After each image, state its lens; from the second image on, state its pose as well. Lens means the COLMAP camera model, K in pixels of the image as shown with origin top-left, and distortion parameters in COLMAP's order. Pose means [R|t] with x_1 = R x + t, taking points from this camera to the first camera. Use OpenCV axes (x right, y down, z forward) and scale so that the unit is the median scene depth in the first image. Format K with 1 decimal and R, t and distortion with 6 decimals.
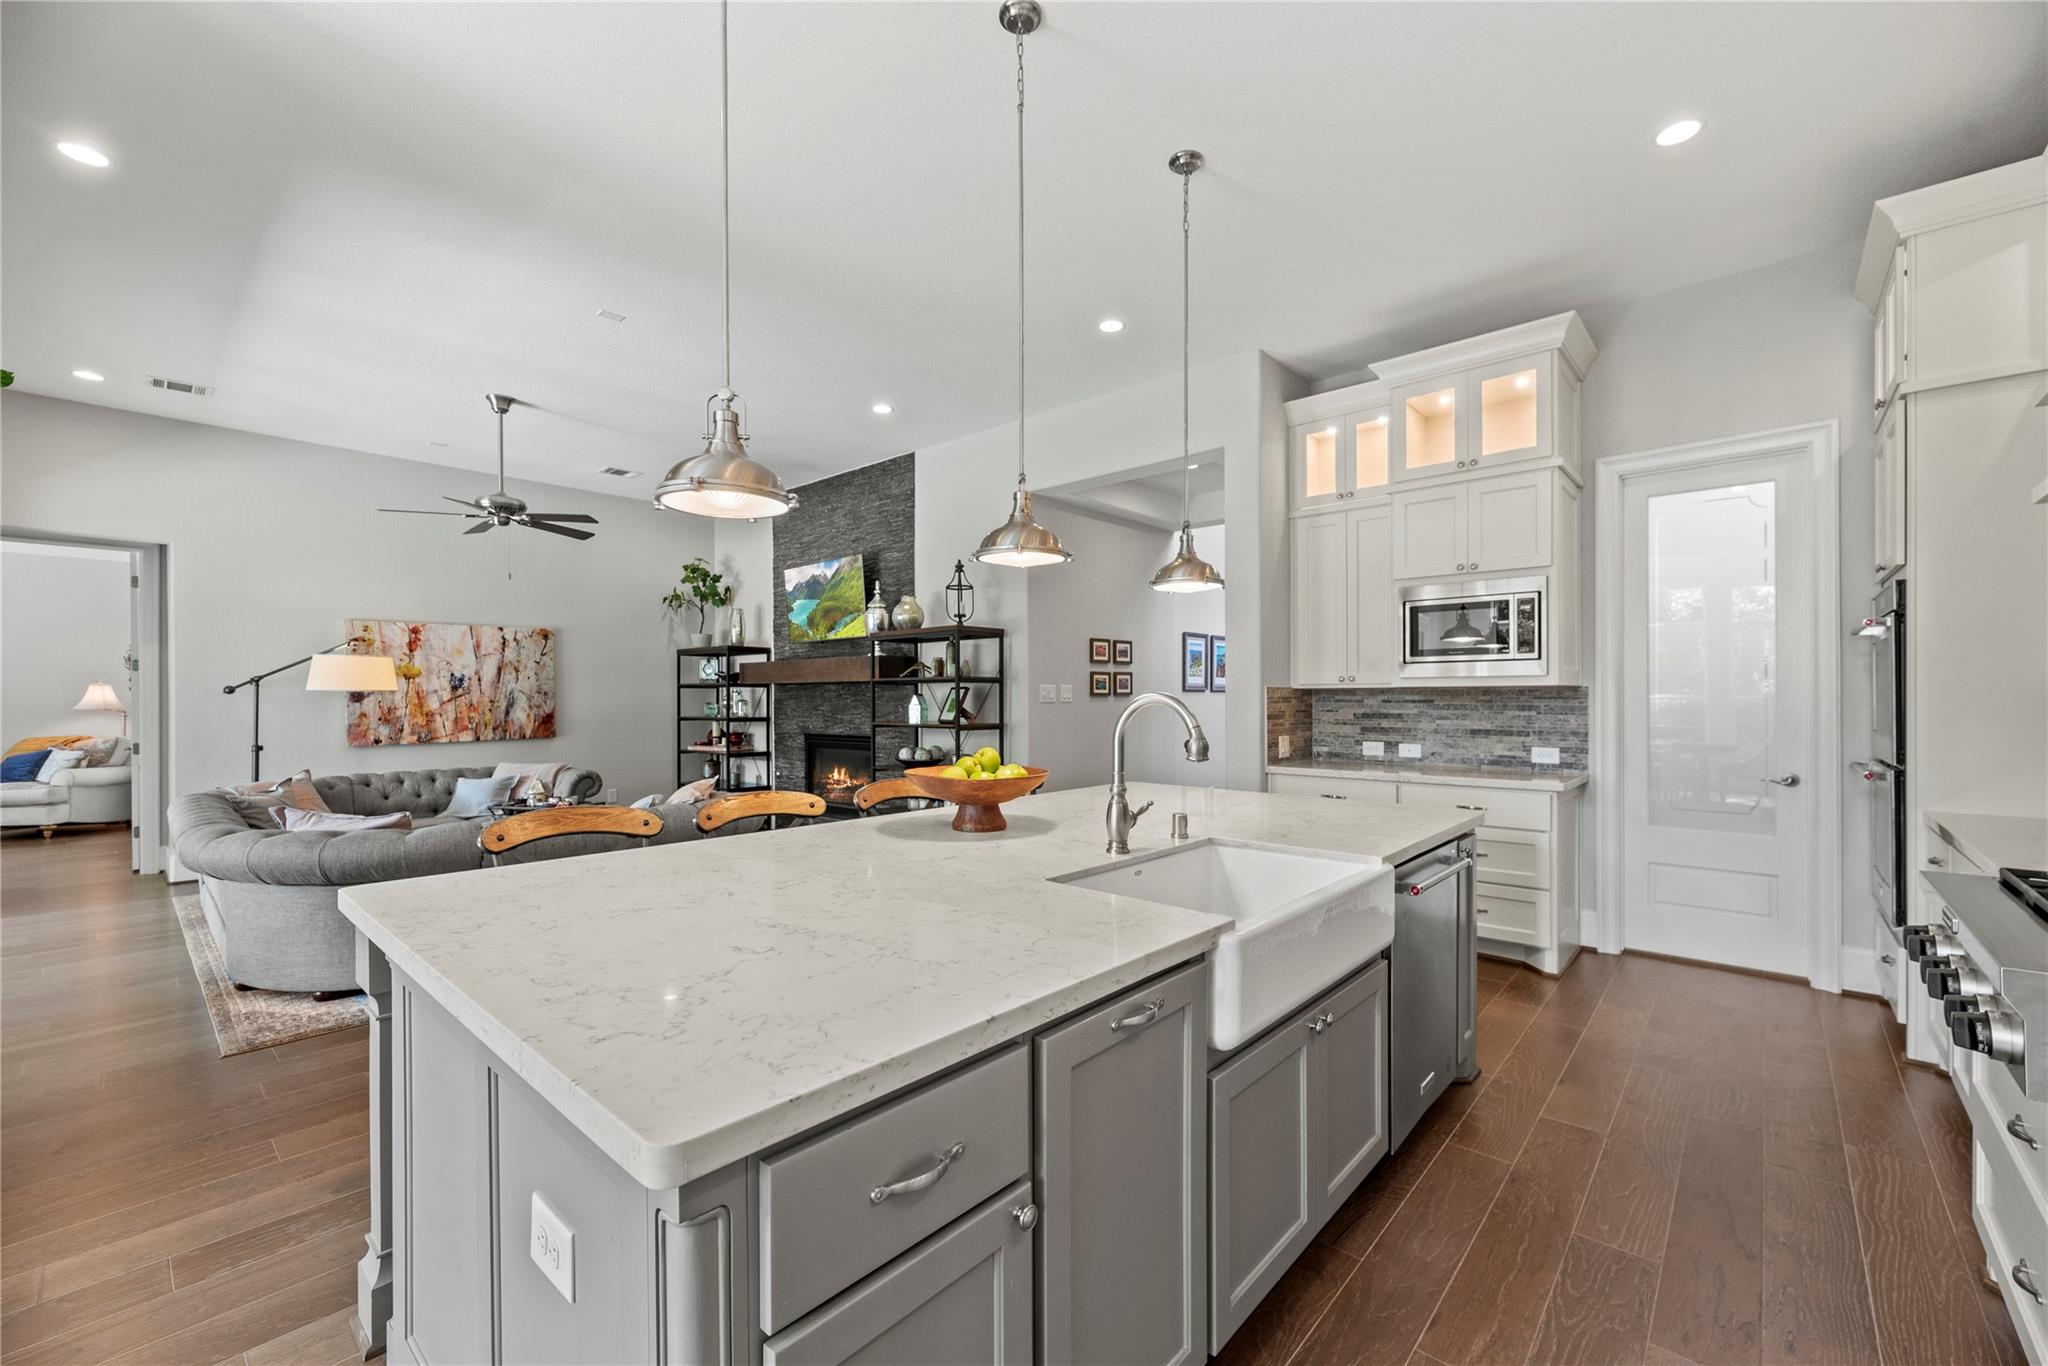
lens RADIAL K [[821.8, 0, 1044.1], [0, 821.8, 698.6], [0, 0, 1]] dist [-0.003996, 0.000440]
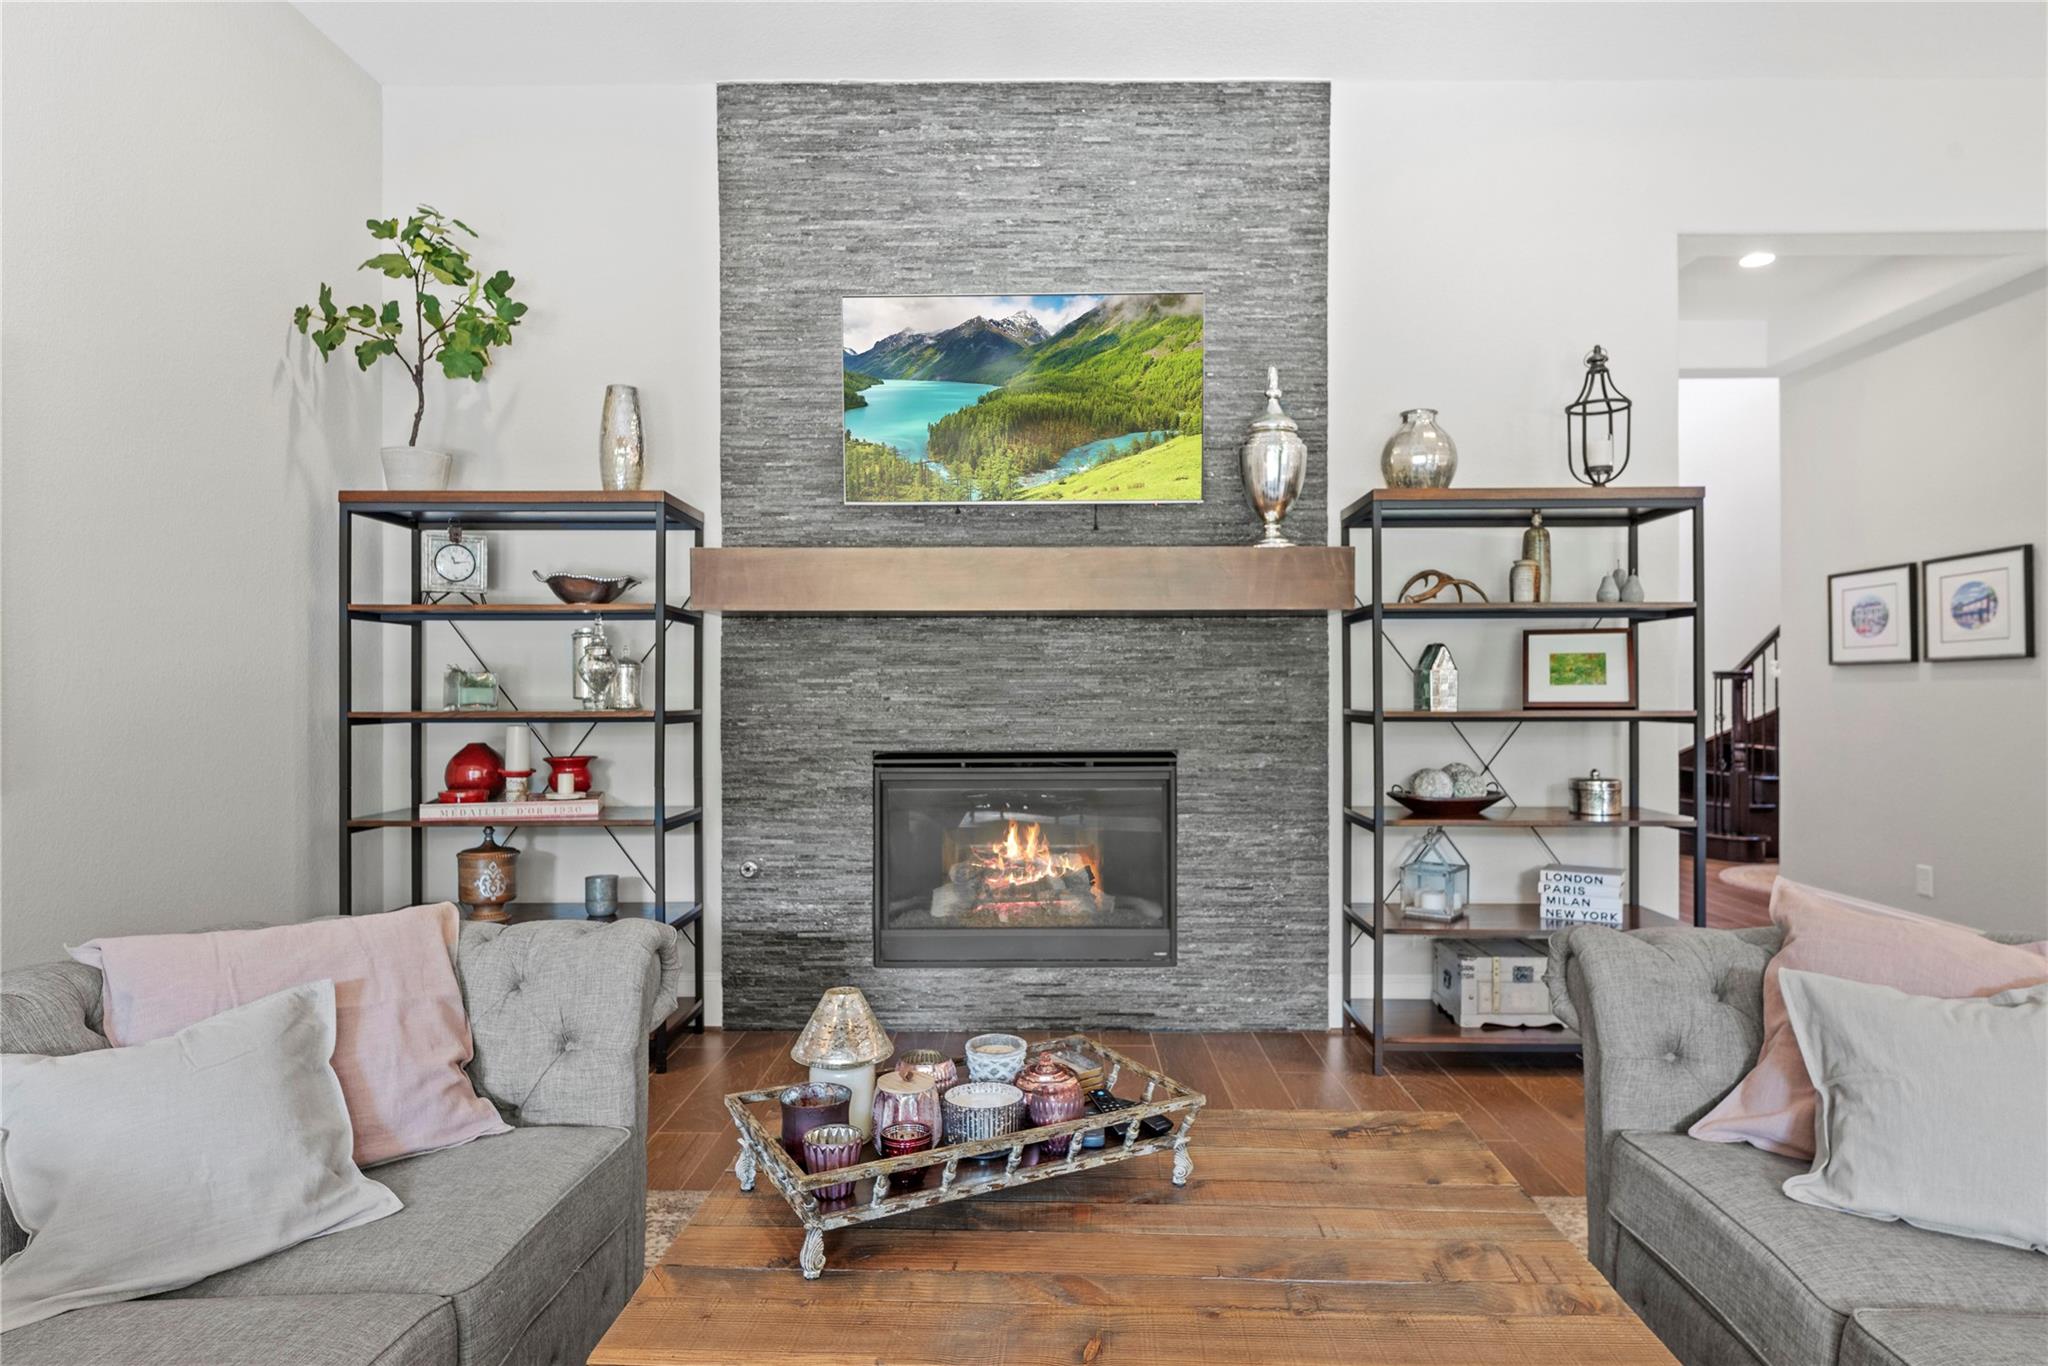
lens RADIAL K [[1175.6, 0, 1036.4], [0, 1175.6, 686.3], [0, 0, 1]] dist [-0.004156, 0.000454]
pose [[0.759806, 0.001980, 0.650147, -0.621913], [0.000198, 0.999995, -0.003276, 0.016125], [-0.650150, 0.002618, 0.759801, 0.588326]]
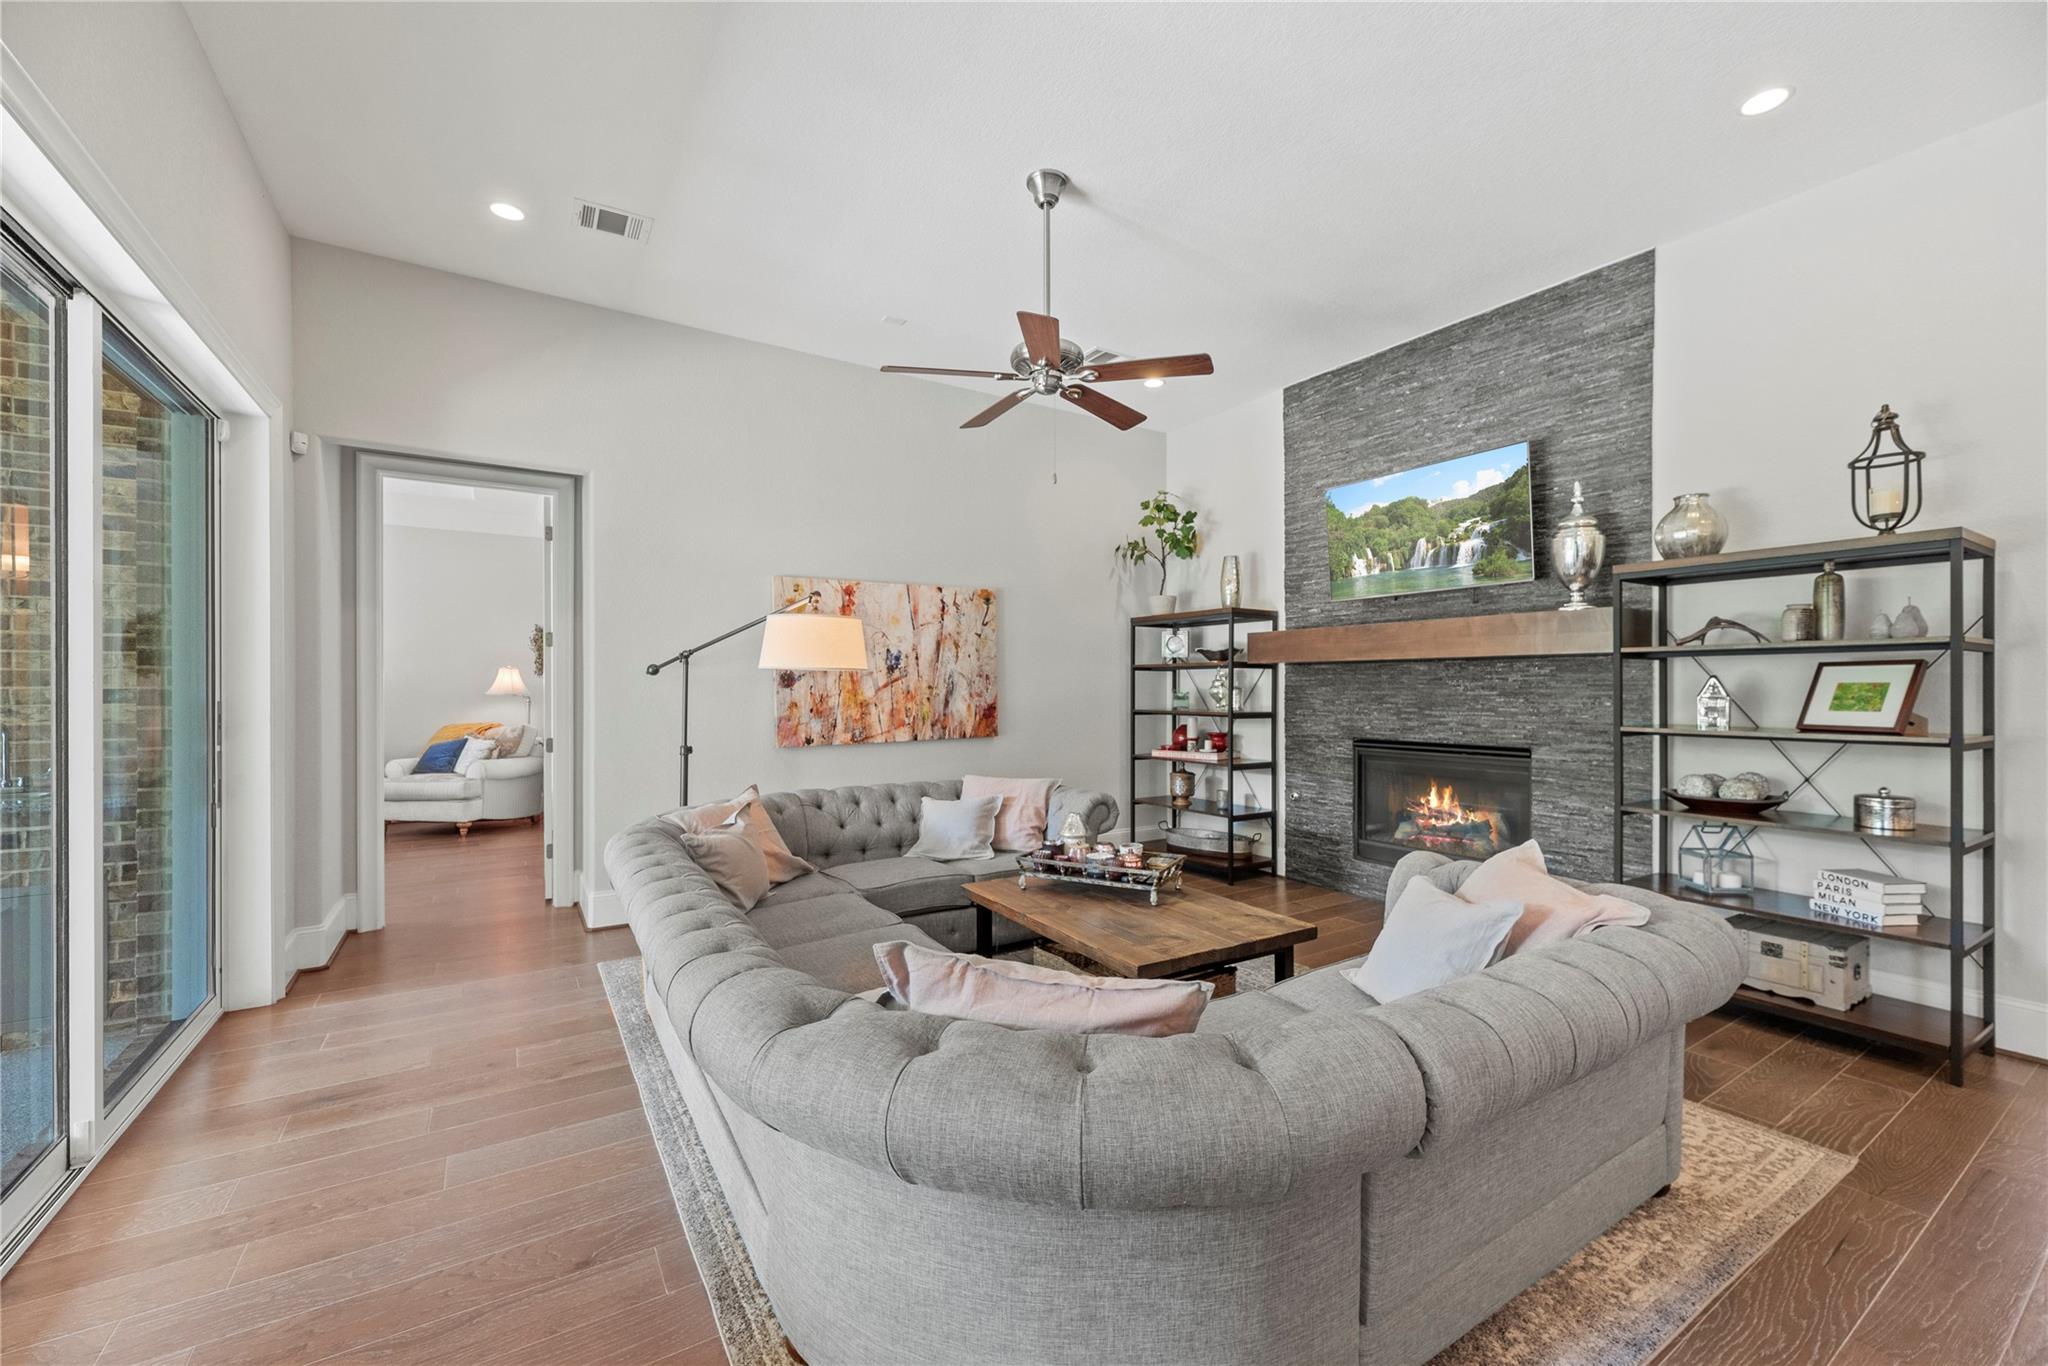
lens RADIAL K [[821.8, 0, 1041.3], [0, 821.8, 689.2], [0, 0, 1]] dist [-0.003996, 0.000440]
pose [[0.962611, 0.004204, -0.270856, -0.379494], [-0.003971, 0.999991, 0.001410, 0.003736], [0.270860, -0.000282, 0.962619, 0.317353]]
